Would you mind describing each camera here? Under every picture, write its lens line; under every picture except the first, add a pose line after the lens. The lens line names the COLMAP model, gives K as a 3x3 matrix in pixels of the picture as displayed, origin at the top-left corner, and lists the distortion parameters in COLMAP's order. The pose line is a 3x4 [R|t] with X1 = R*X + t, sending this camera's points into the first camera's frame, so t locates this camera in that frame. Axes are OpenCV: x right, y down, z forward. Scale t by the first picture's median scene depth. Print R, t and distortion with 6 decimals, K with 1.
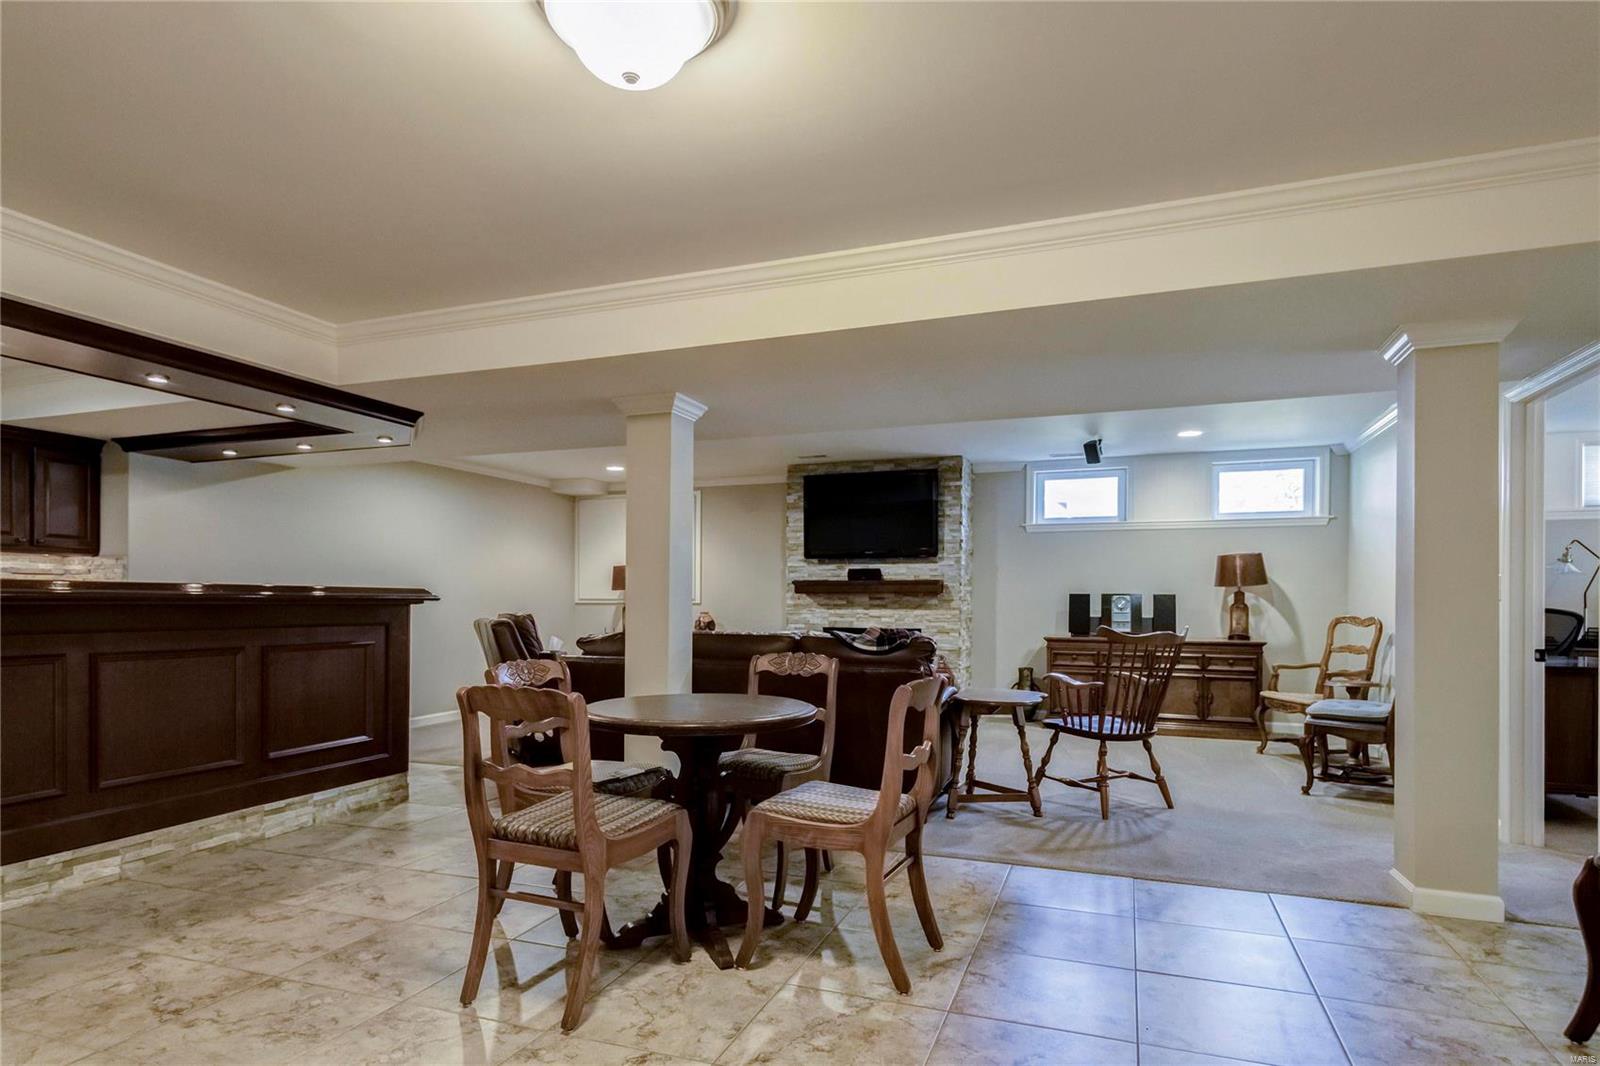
lens RADIAL K [[880.2, 0, 789.5], [0, 880.2, 601.1], [0, 0, 1]] dist [0.012444, -0.008077]
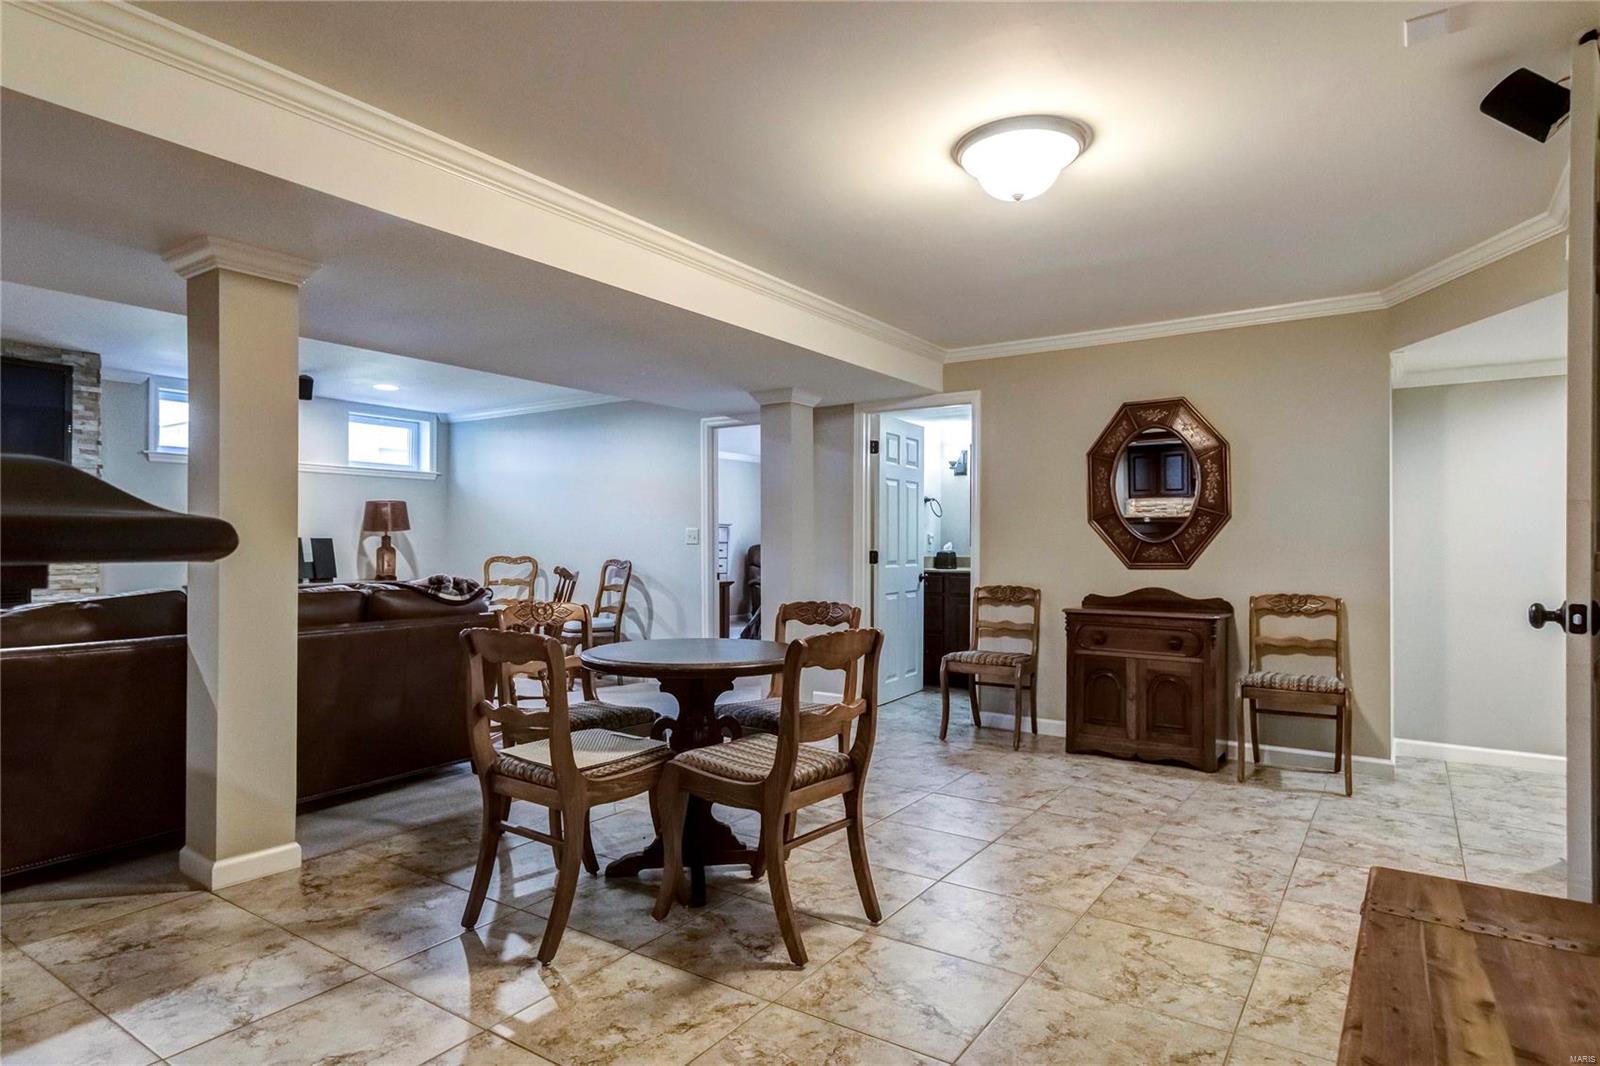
lens RADIAL K [[880.2, 0, 808.9], [0, 880.2, 537.6], [0, 0, 1]] dist [0.012444, -0.008077]
pose [[0.222741, 0.005260, 0.974864, -0.583328], [0.004977, 0.999966, -0.006533, 0.001501], [-0.974865, 0.006307, 0.222707, 0.332298]]
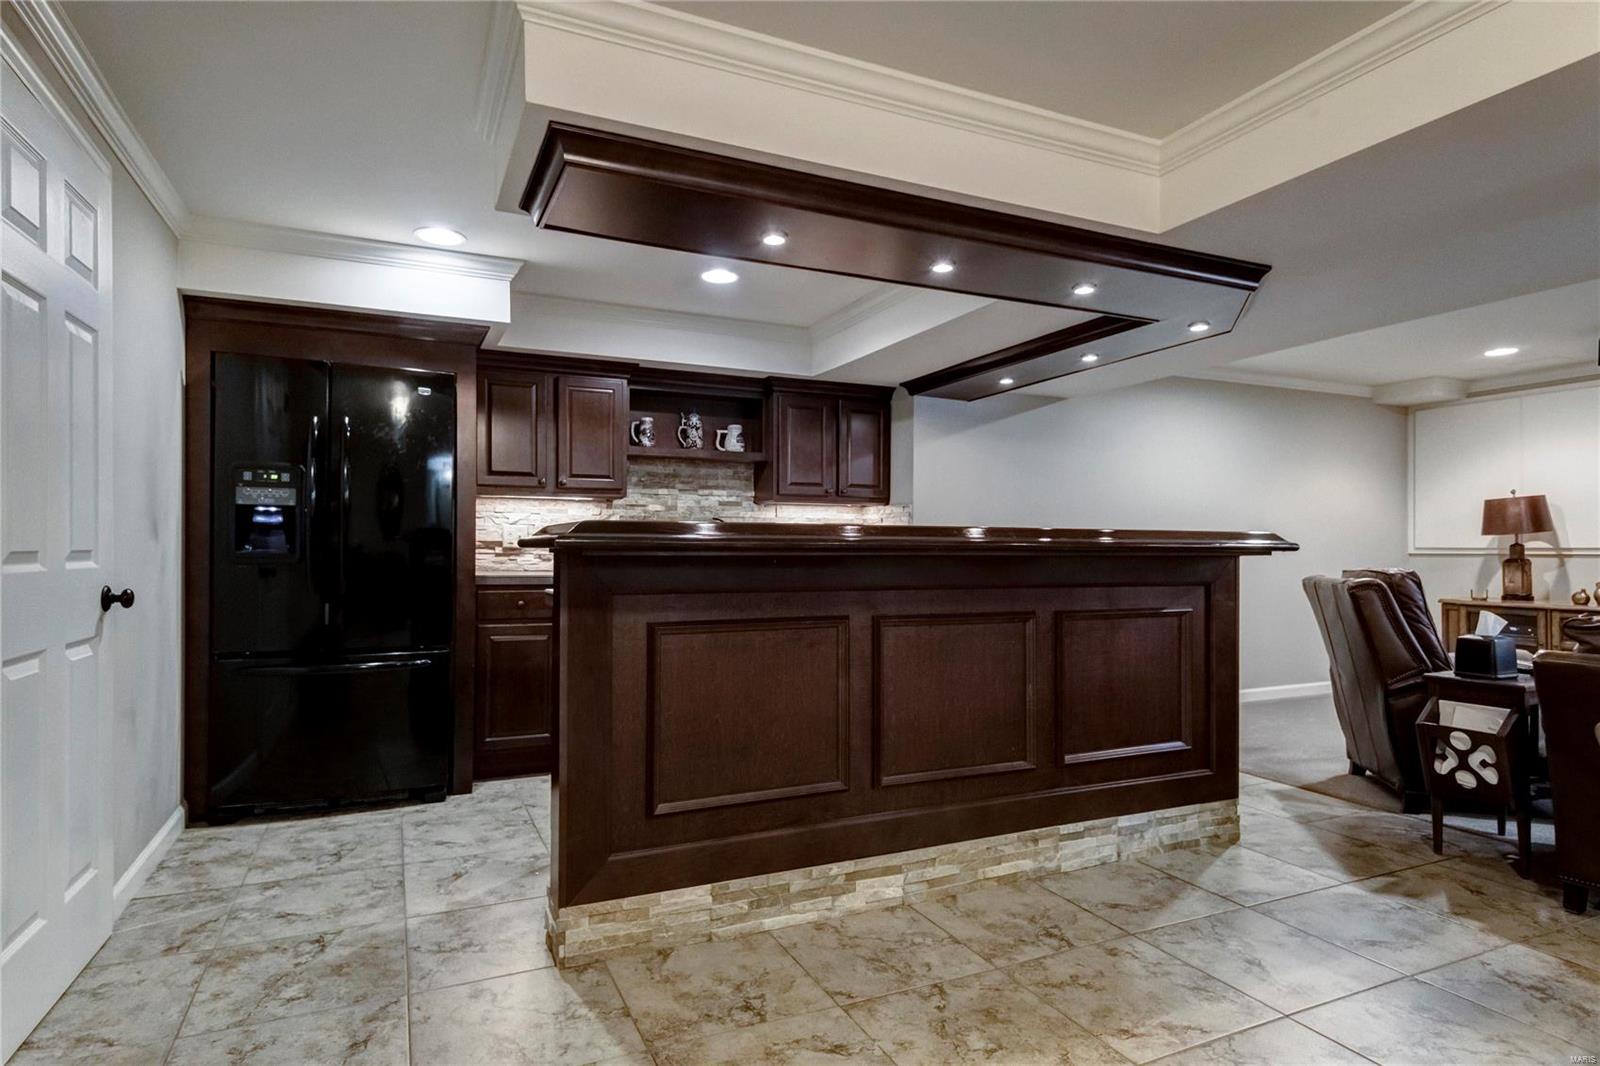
lens RADIAL K [[880.2, 0, 798.1], [0, 880.2, 539.7], [0, 0, 1]] dist [0.012444, -0.008077]
pose [[0.715245, -0.006071, -0.698847, -0.167594], [-0.001796, 0.999943, -0.010525, -0.000966], [0.698871, 0.008783, 0.715194, 0.227299]]
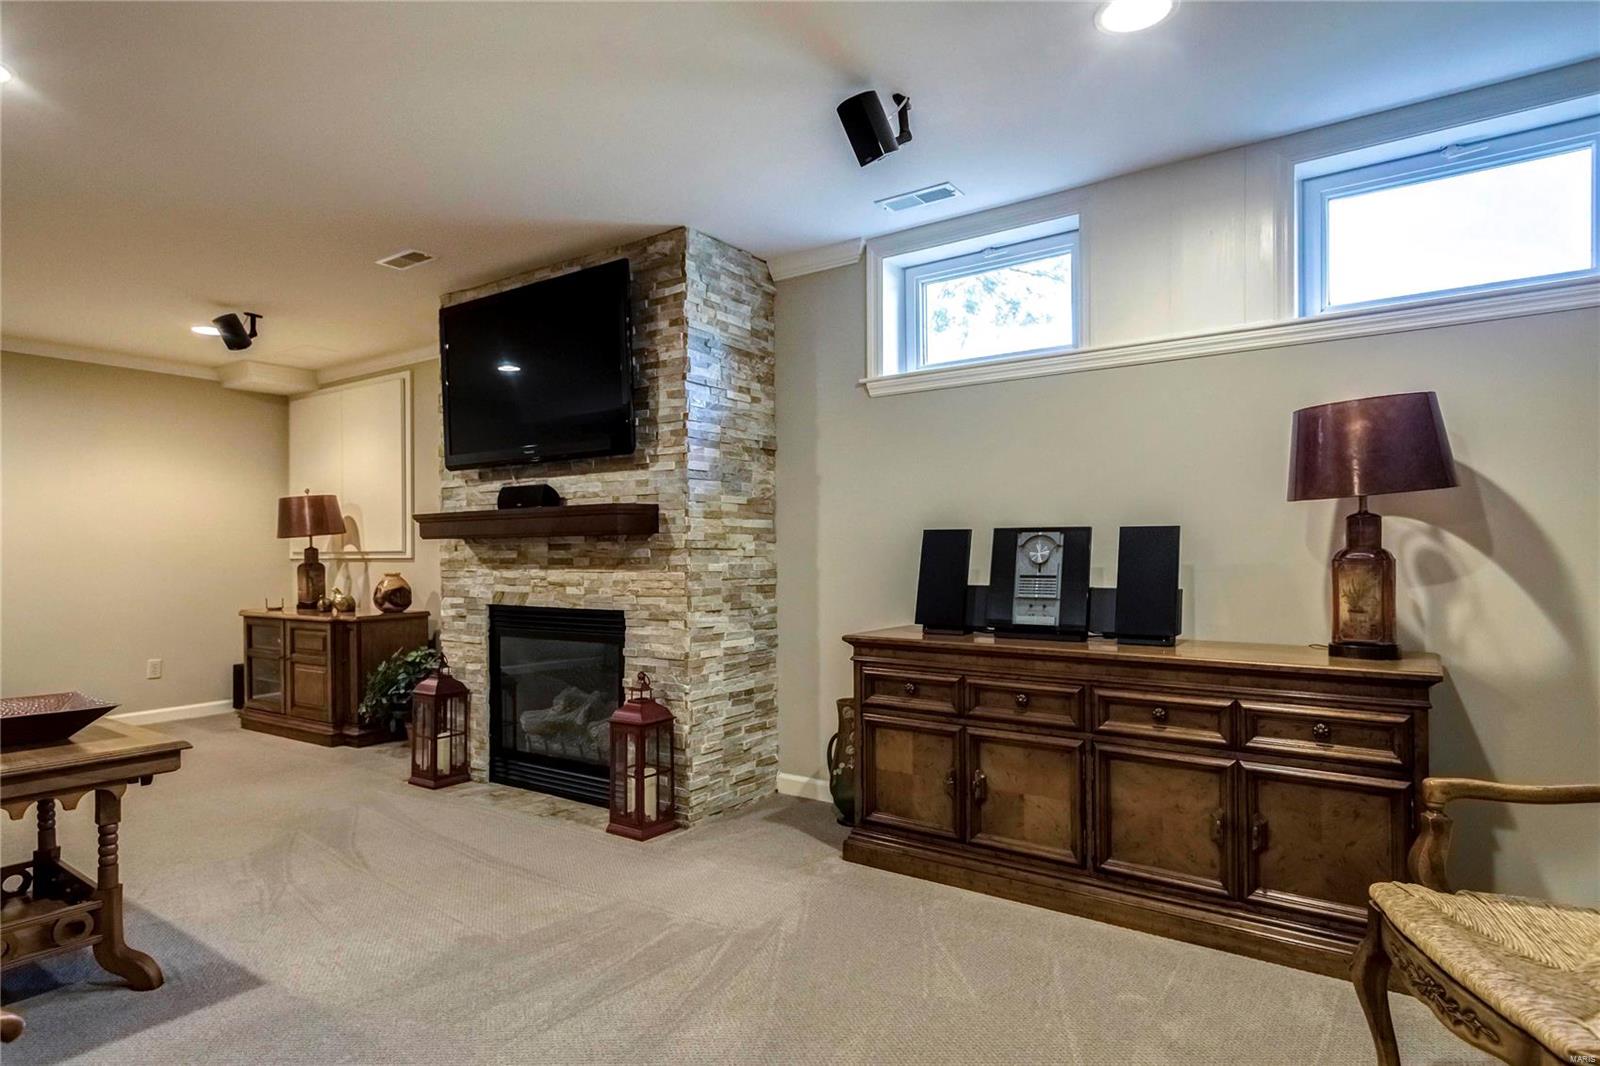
lens RADIAL K [[880.2, 0, 798.9], [0, 880.2, 534.3], [0, 0, 1]] dist [0.012444, -0.008077]
pose [[0.964348, -0.014692, -0.264231, 0.522978], [0.008870, 0.999691, -0.023211, 0.004114], [0.264490, 0.020040, 0.964180, 0.827589]]
